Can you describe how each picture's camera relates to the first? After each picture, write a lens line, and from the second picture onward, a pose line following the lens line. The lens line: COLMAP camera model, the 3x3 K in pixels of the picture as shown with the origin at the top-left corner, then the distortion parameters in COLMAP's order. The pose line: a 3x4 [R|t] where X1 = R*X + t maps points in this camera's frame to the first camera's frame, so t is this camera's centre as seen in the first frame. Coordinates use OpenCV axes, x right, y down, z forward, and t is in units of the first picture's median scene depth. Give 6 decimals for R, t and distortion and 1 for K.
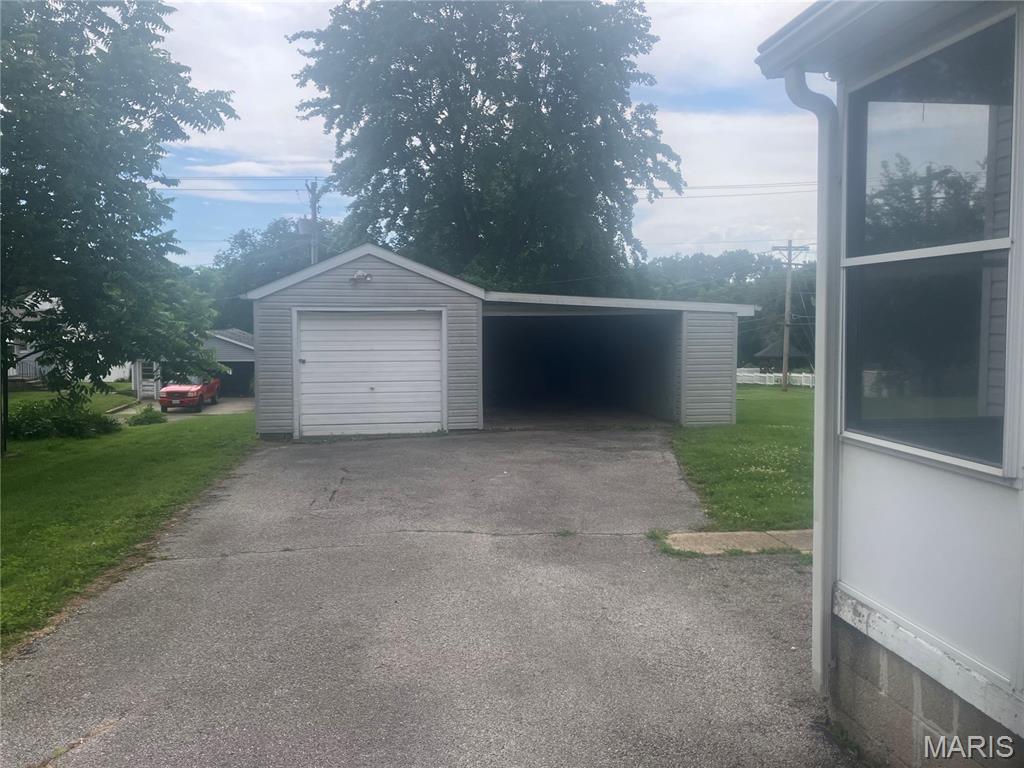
lens RADIAL K [[840.5, 0, 512.0], [0, 840.5, 384.0], [0, 0, 1]] dist [0.051323, -0.058700]
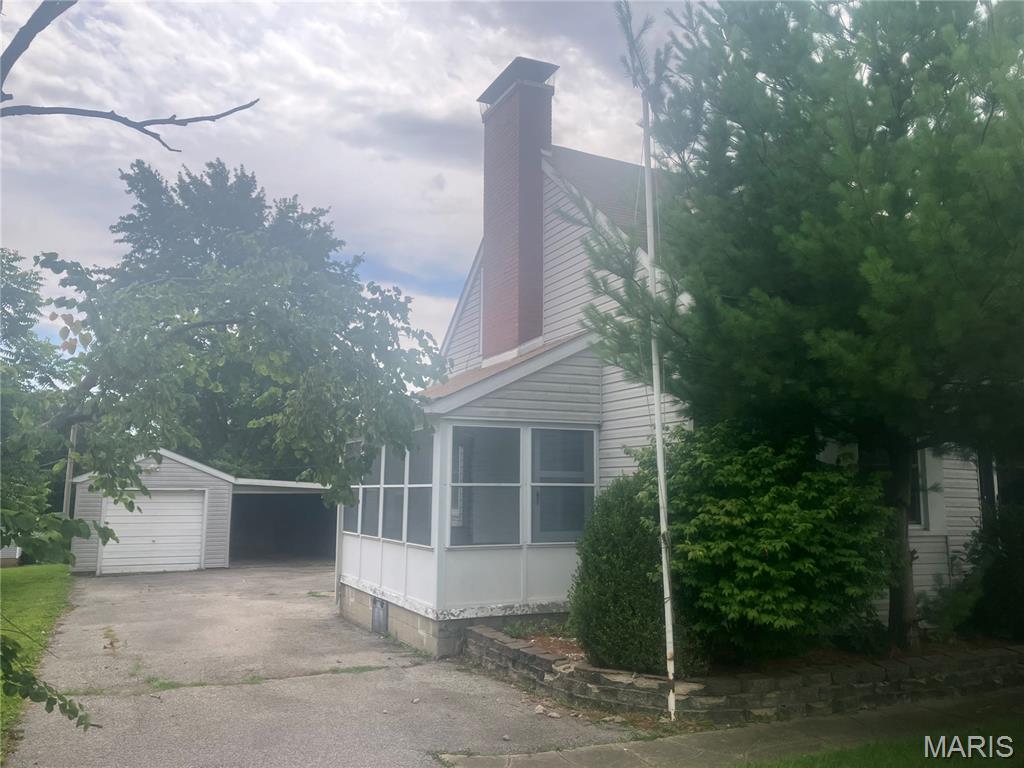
lens RADIAL K [[840.5, 0, 512.0], [0, 840.5, 384.0], [0, 0, 1]] dist [0.051323, -0.058700]
pose [[0.955986, 0.047393, 0.289559, -0.002744], [0.012048, 0.979696, -0.200125, 0.041176], [-0.293165, 0.194805, 0.936005, -0.677102]]
